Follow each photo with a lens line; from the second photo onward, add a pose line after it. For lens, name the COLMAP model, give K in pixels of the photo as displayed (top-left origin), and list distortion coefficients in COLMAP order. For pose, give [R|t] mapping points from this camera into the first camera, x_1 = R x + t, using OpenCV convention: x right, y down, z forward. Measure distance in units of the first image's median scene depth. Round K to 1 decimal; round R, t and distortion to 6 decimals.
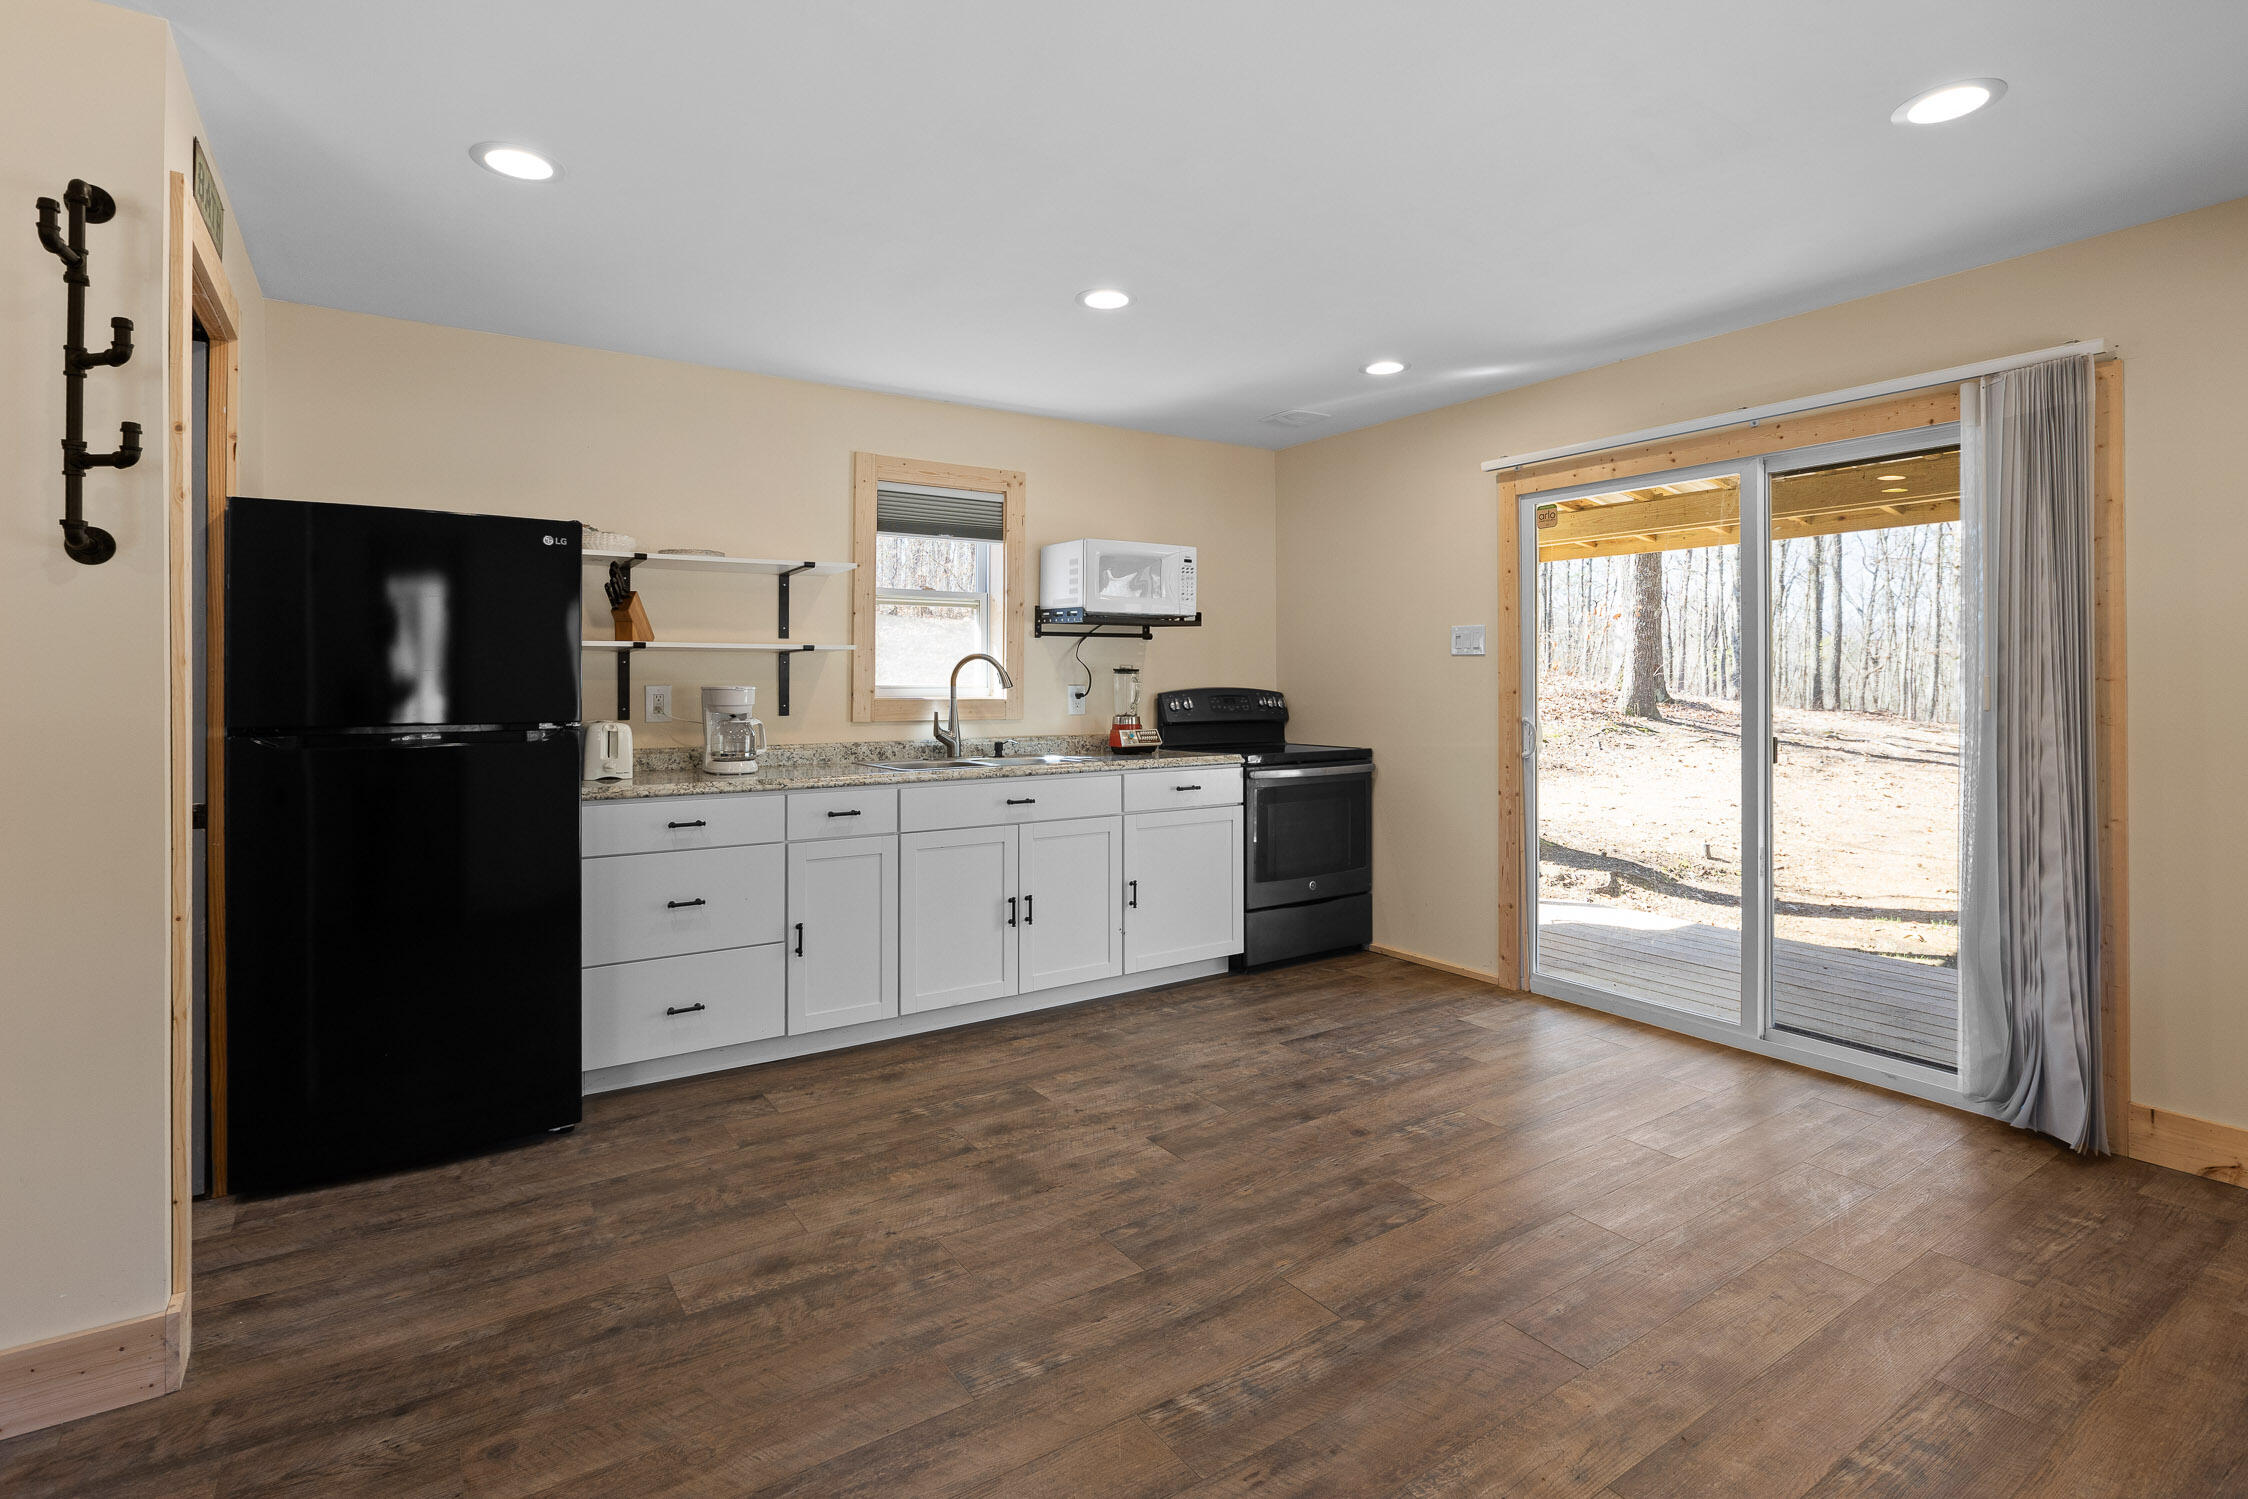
lens RADIAL K [[1076.1, 0, 1128.6], [0, 1076.1, 683.5], [0, 0, 1]] dist [0.000688, -0.003251]
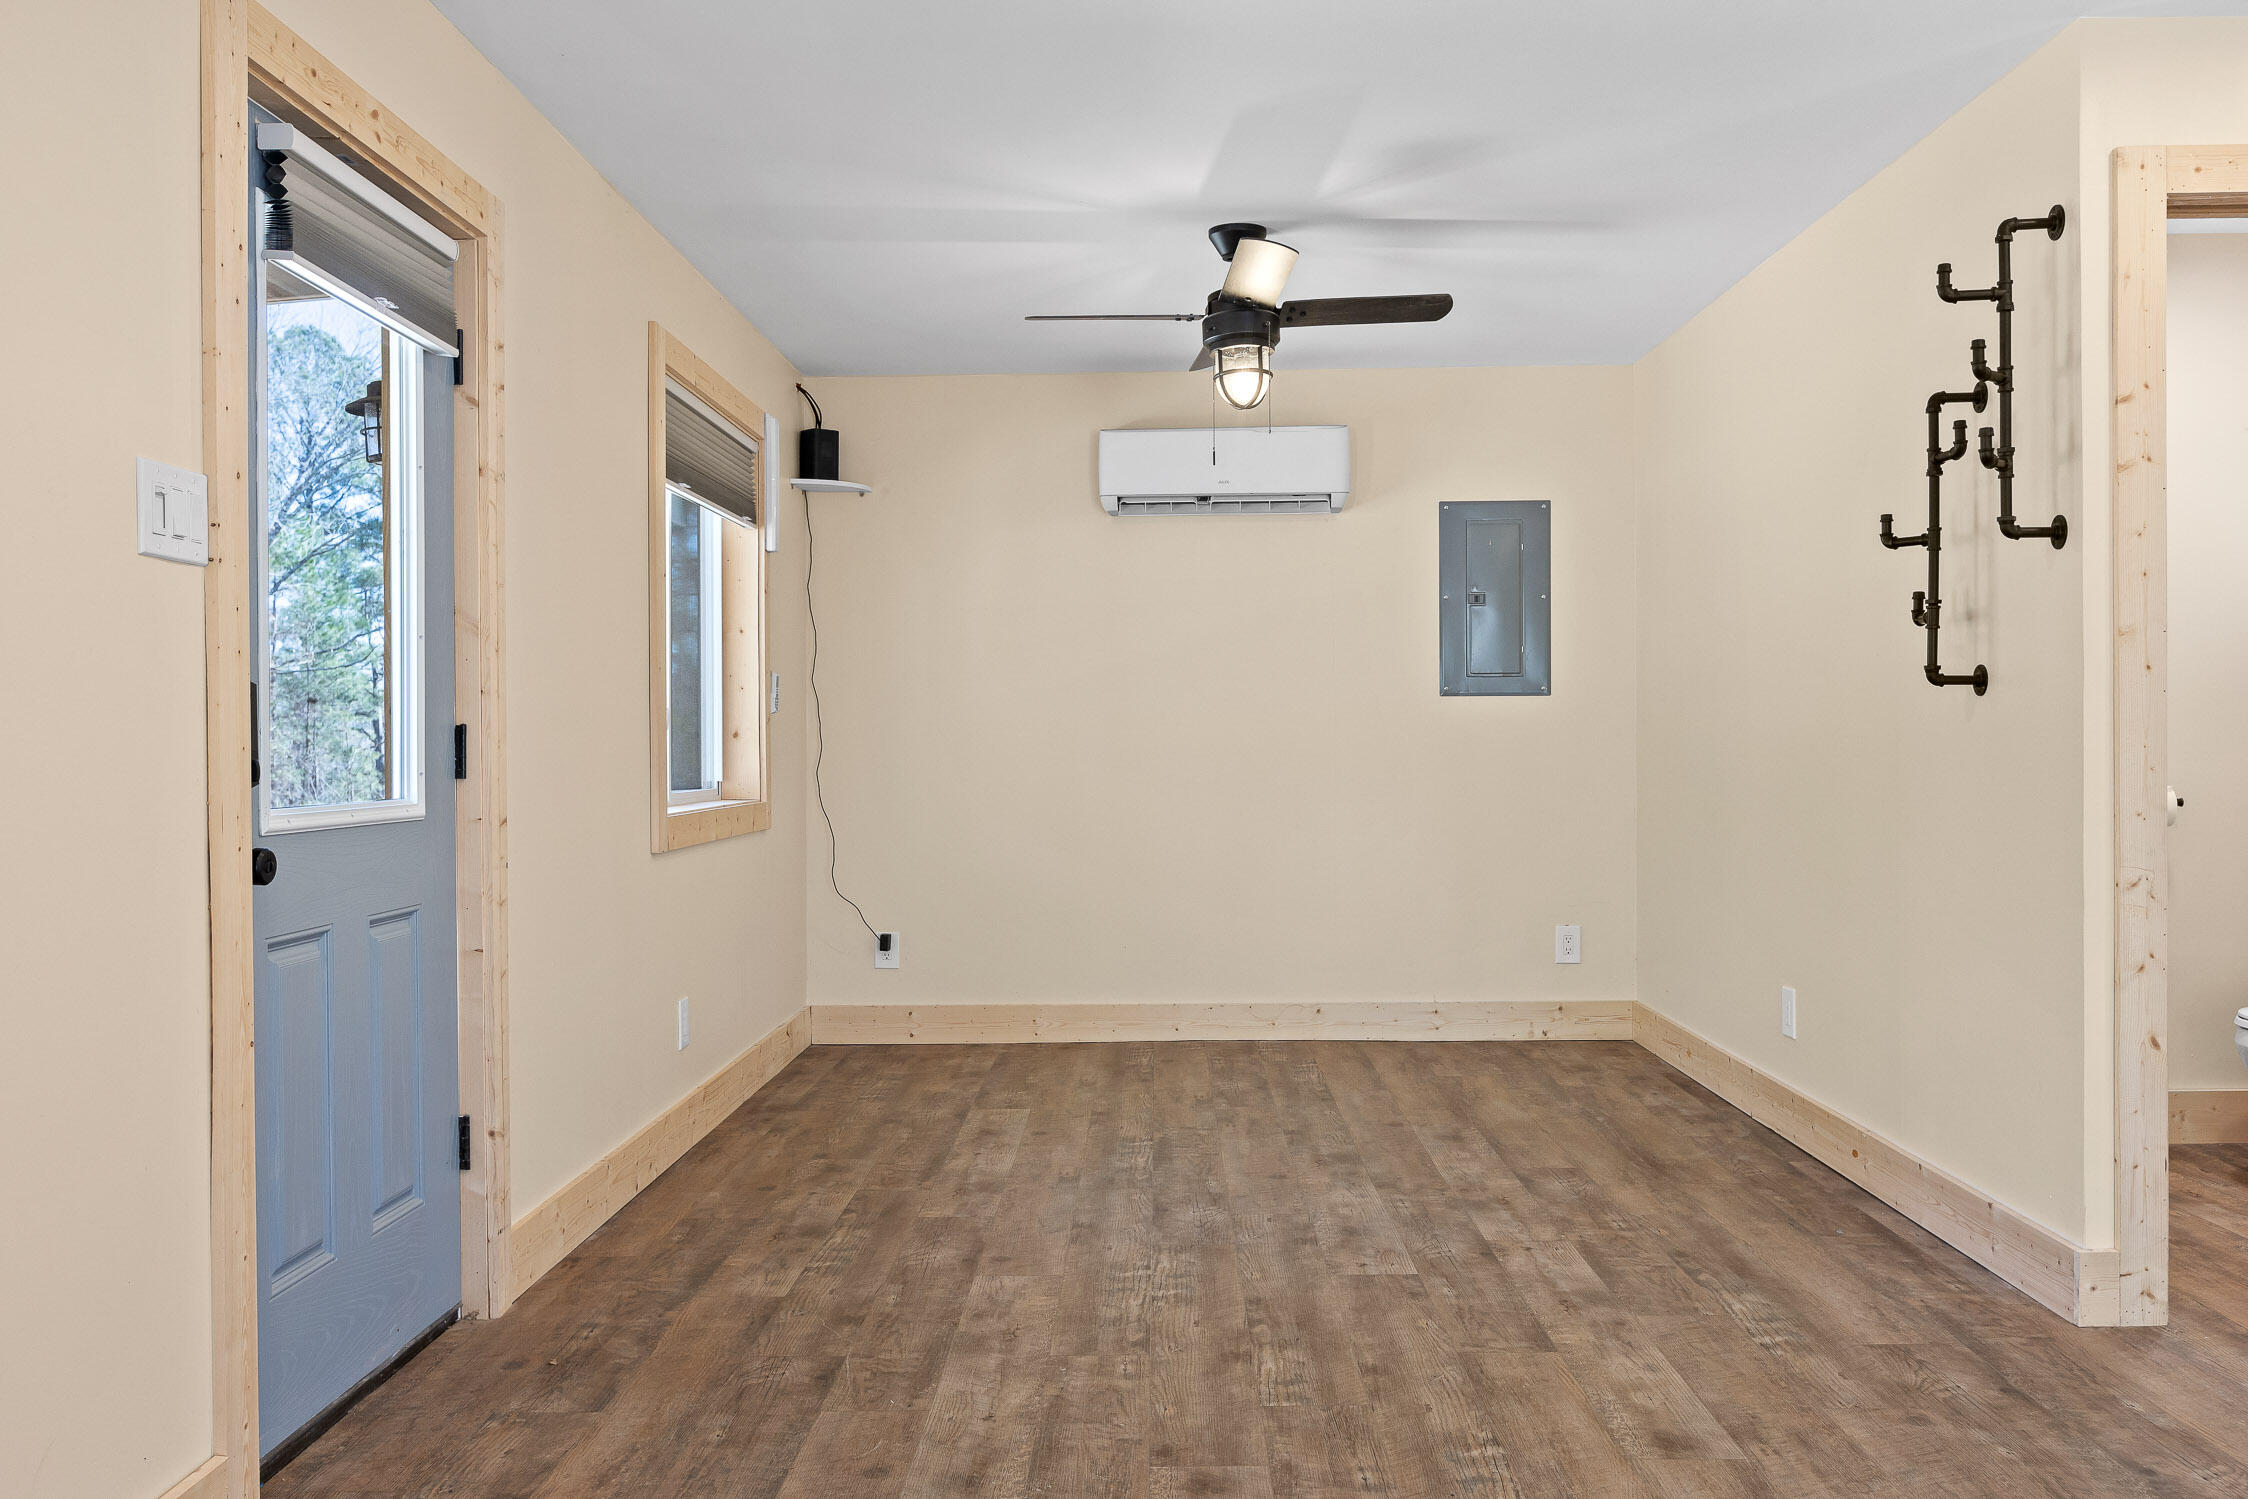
lens RADIAL K [[1876.4, 0, 1125.9], [0, 1876.4, 748.7], [0, 0, 1]] dist [0.031459, -0.001312]
pose [[-0.578066, 0.009002, -0.815940, 0.734649], [0.008072, 0.999953, 0.005313, 0.047022], [0.815950, -0.003515, -0.578112, 0.827787]]
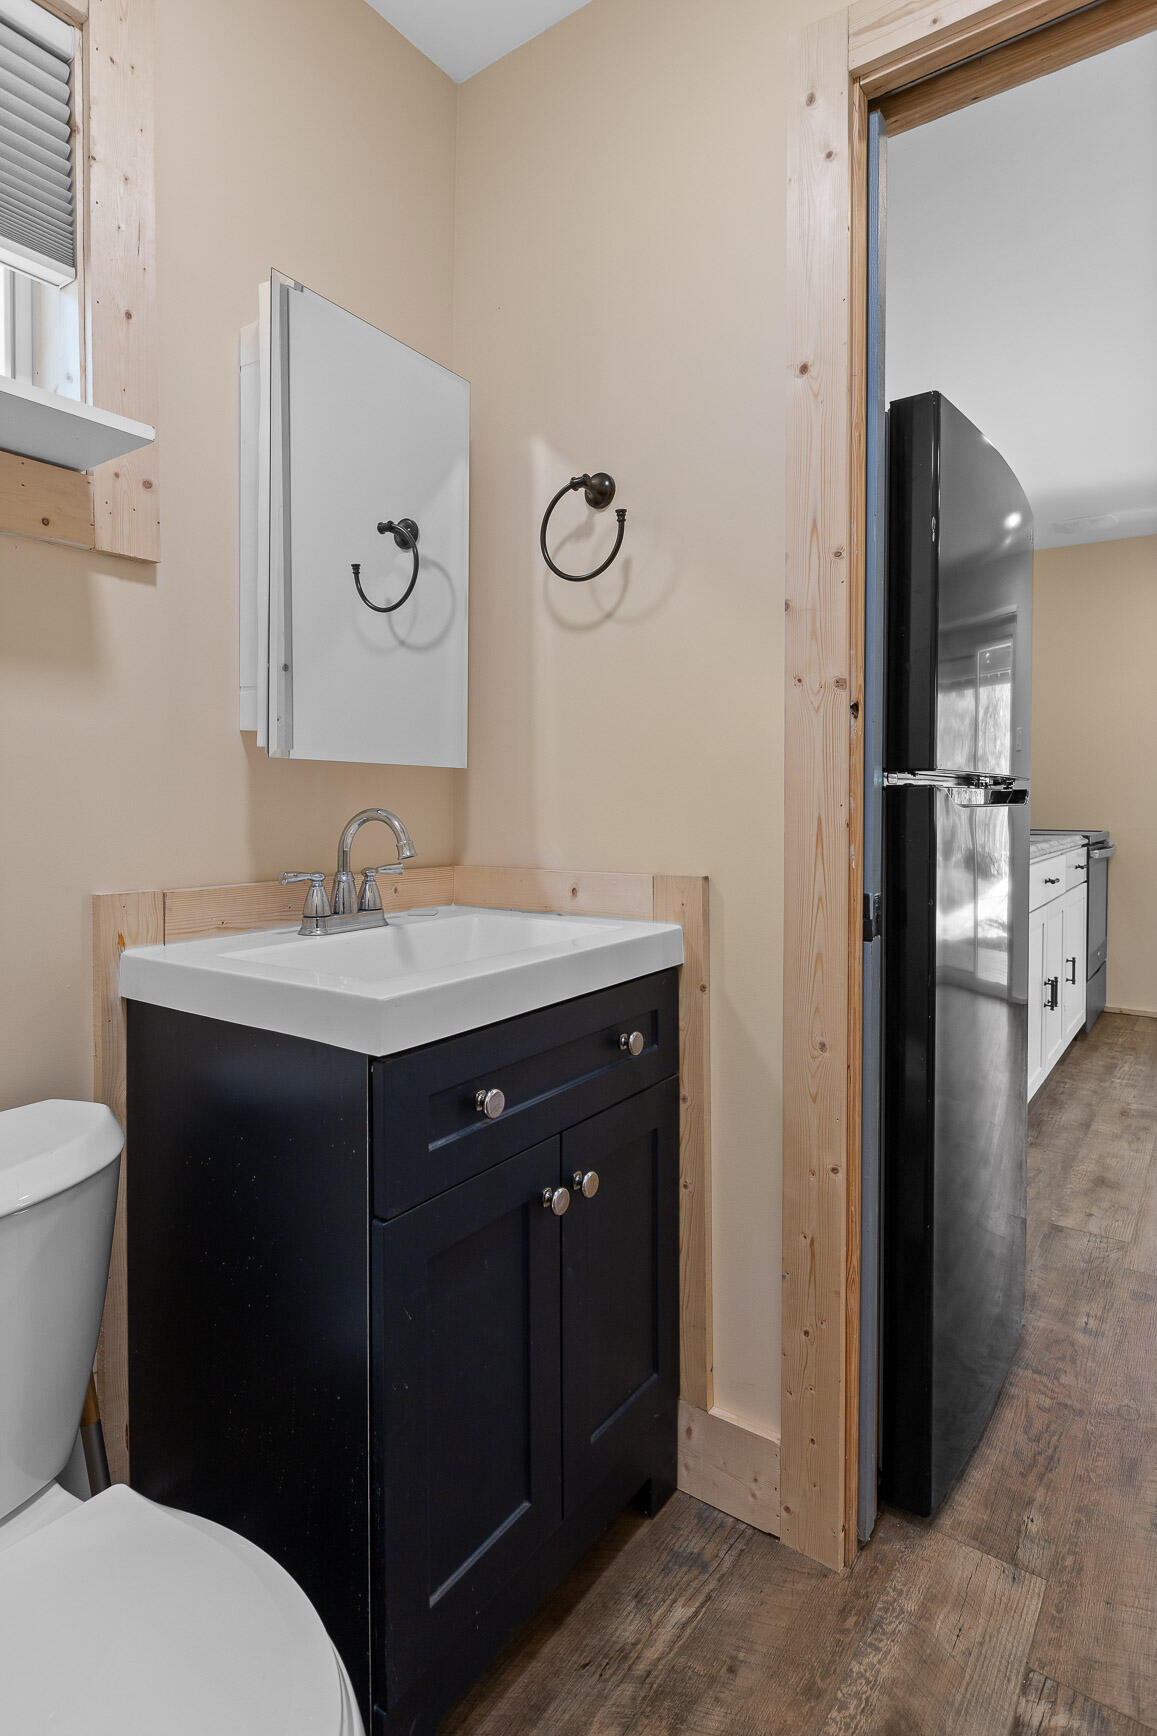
lens RADIAL K [[910.2, 0, 565.2], [0, 910.2, 818.3], [0, 0, 1]] dist [0.000217, -0.003474]
pose [[0.944379, -0.007176, 0.328779, -1.034007], [0.000524, 0.999793, 0.020317, 0.047523], [-0.328857, -0.019014, 0.944188, 0.491519]]
